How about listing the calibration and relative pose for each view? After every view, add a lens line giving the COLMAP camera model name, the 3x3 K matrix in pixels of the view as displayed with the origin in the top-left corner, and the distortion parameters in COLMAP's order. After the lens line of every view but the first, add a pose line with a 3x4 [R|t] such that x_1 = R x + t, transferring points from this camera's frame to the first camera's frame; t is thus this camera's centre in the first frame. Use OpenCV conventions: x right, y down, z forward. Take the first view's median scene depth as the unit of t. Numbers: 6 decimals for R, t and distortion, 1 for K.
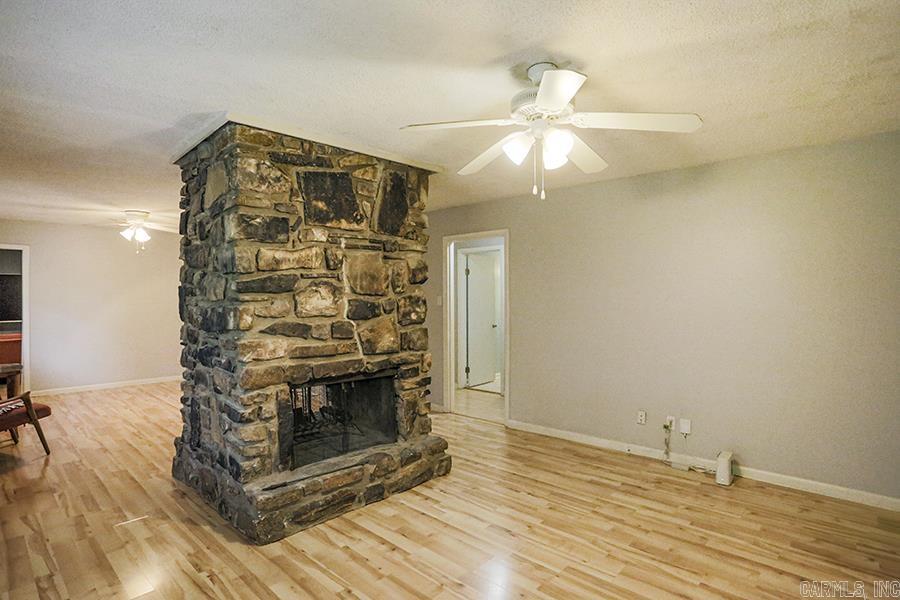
lens RADIAL K [[465.8, 0, 450.8], [0, 465.8, 298.7], [0, 0, 1]] dist [-0.067258, 0.023485]
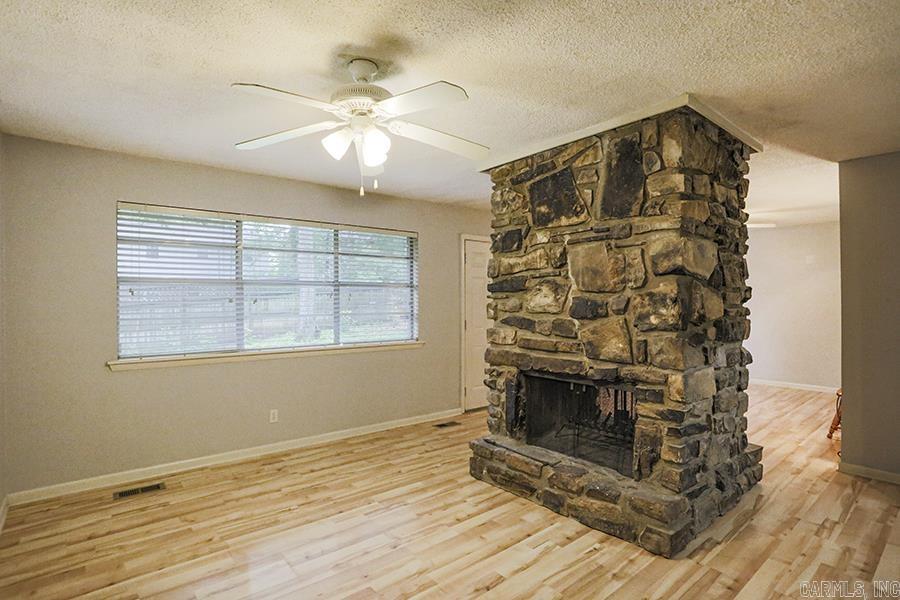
lens RADIAL K [[465.8, 0, 440.9], [0, 465.8, 299.2], [0, 0, 1]] dist [-0.067258, 0.023485]
pose [[-0.143393, 0.001912, -0.989664, 0.781966], [-0.000531, 0.999998, 0.002009, 0.004146], [0.989666, 0.000814, -0.143392, 0.881014]]
